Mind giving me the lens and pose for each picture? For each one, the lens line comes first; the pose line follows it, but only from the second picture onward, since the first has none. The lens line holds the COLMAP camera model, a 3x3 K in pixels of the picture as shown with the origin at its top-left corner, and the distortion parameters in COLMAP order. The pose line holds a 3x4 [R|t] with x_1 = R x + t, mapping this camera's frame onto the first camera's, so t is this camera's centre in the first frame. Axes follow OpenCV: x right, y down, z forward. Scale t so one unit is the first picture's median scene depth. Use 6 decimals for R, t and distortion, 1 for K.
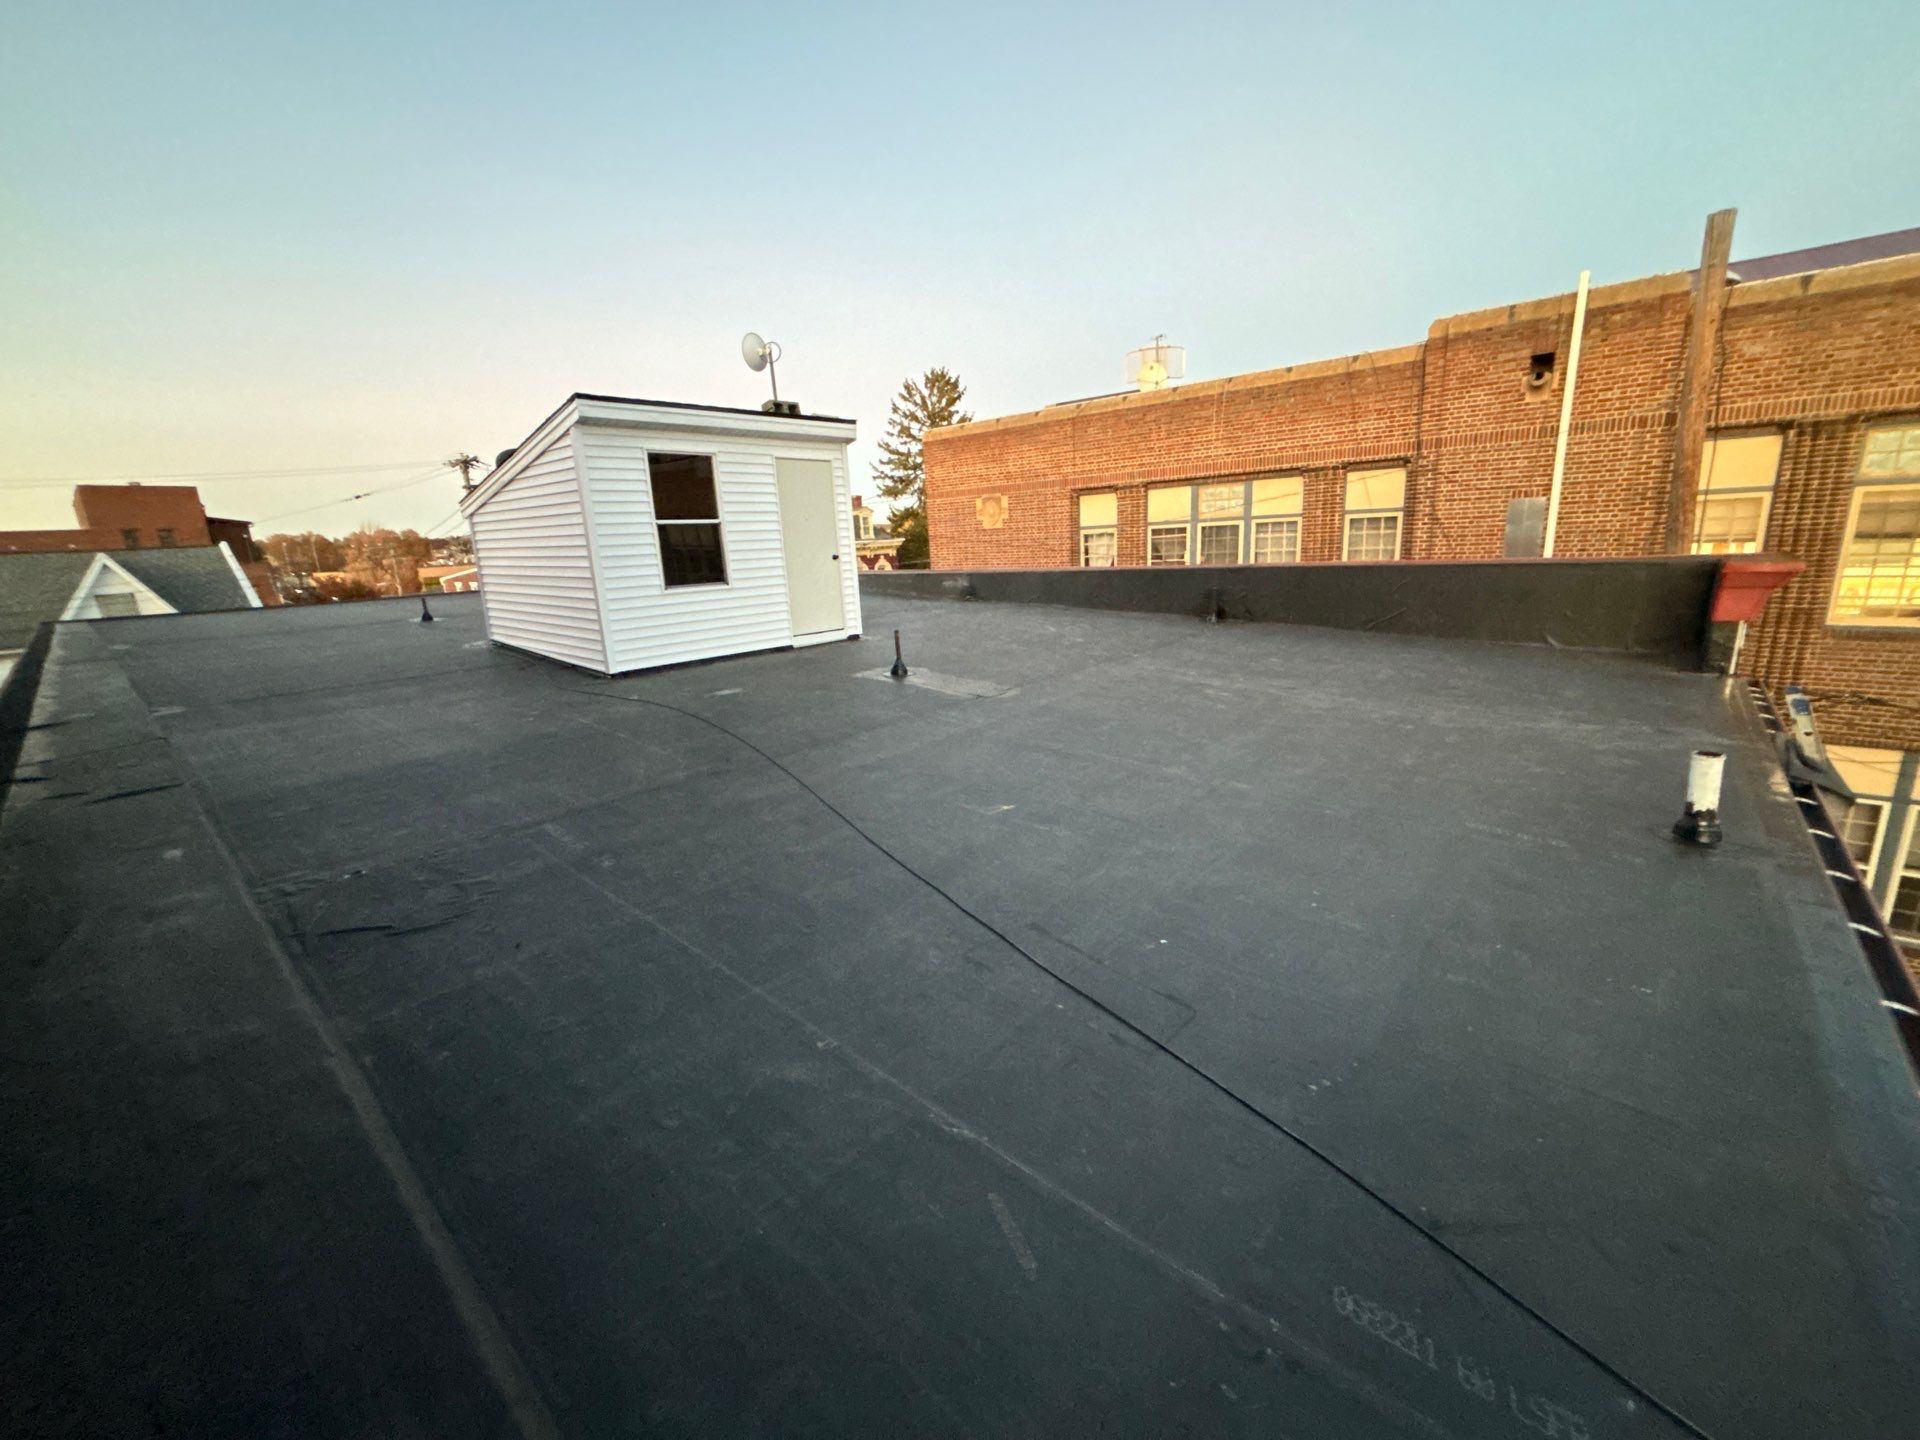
lens RADIAL K [[773.1, 0, 968.5], [0, 773.1, 726.6], [0, 0, 1]] dist [0.013205, -0.007191]
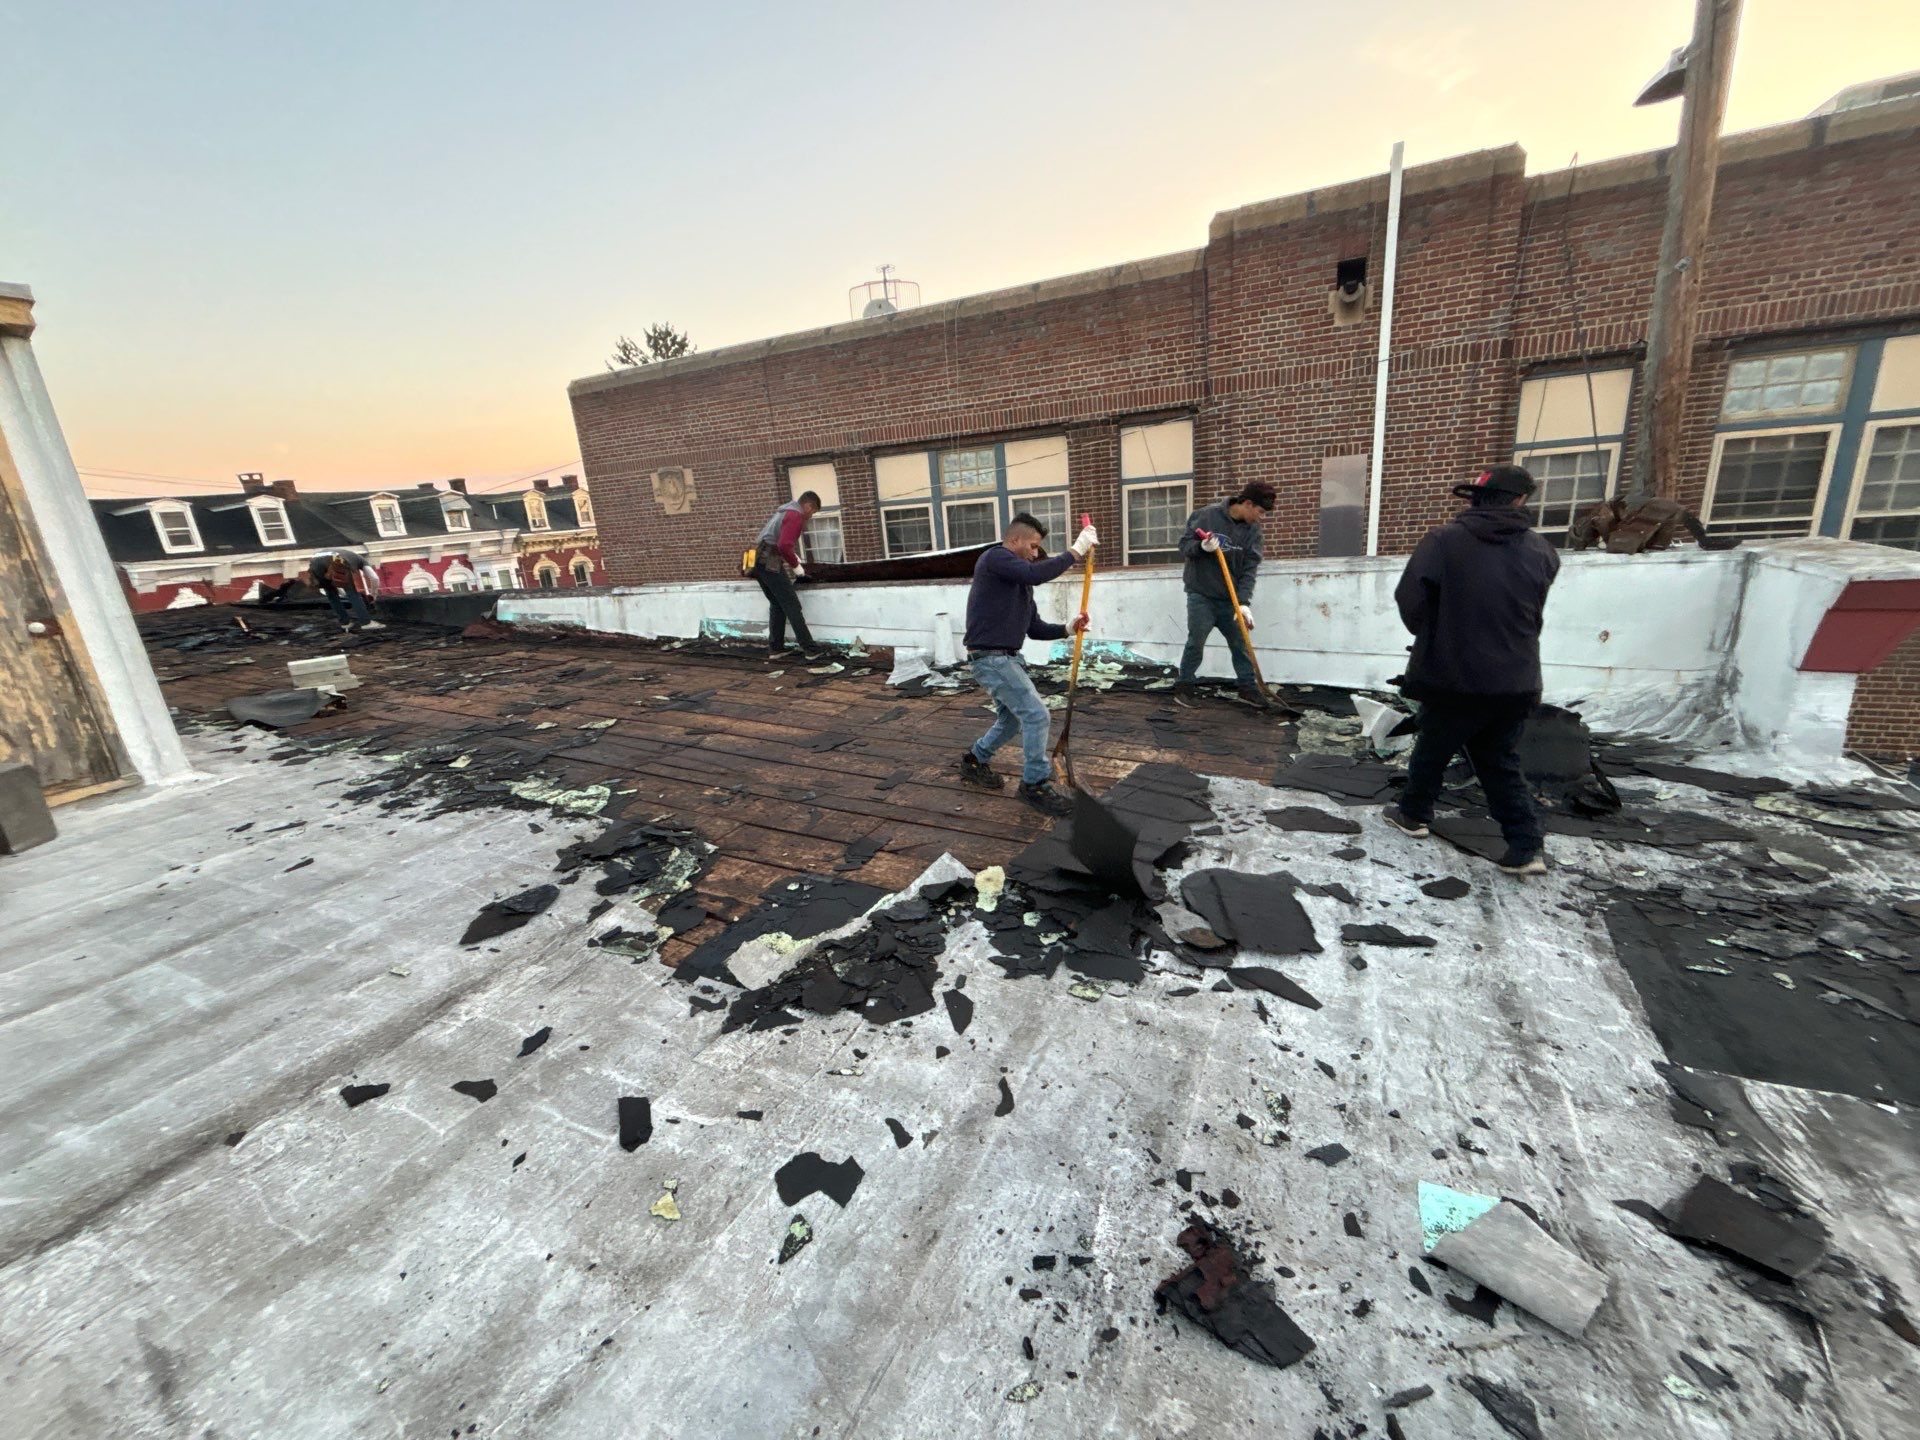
lens RADIAL K [[777.7, 0, 957.1], [0, 777.7, 730.2], [0, 0, 1]] dist [-0.001606, -0.000265]
pose [[0.967593, -0.100220, 0.231777, 0.145358], [0.092547, 0.994746, 0.043776, -0.092729], [-0.234946, -0.020907, 0.971784, 0.331397]]
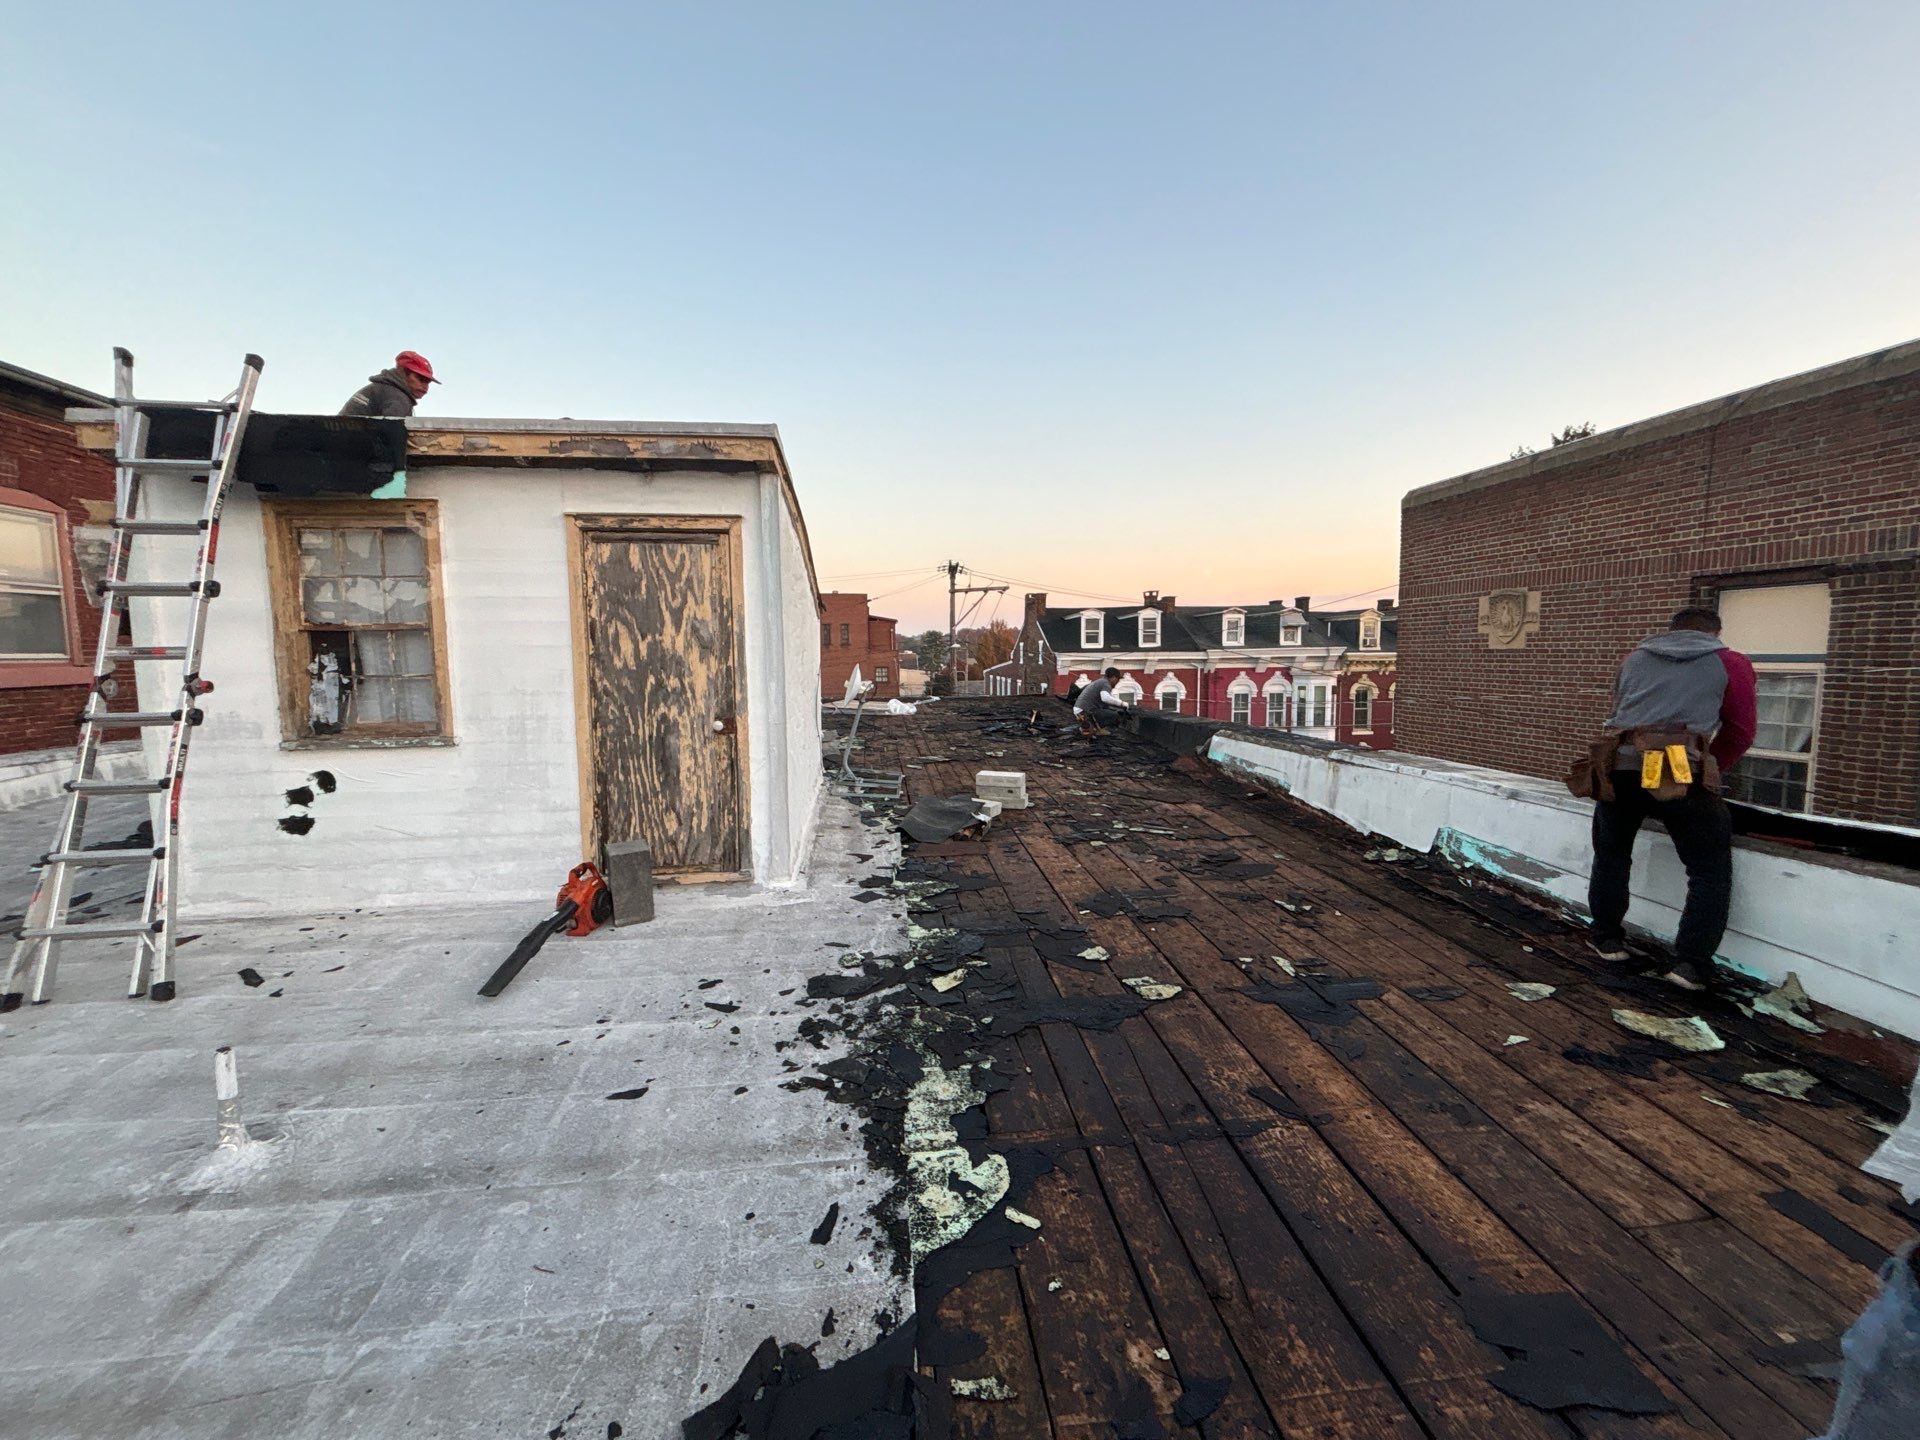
lens RADIAL K [[777.7, 0, 957.1], [0, 777.7, 730.2], [0, 0, 1]] dist [-0.001606, -0.000265]
pose [[0.742592, 0.106195, -0.661271, 0.170809], [-0.185154, 0.981420, -0.050316, -0.154680], [0.643642, 0.159802, 0.748458, 0.532920]]
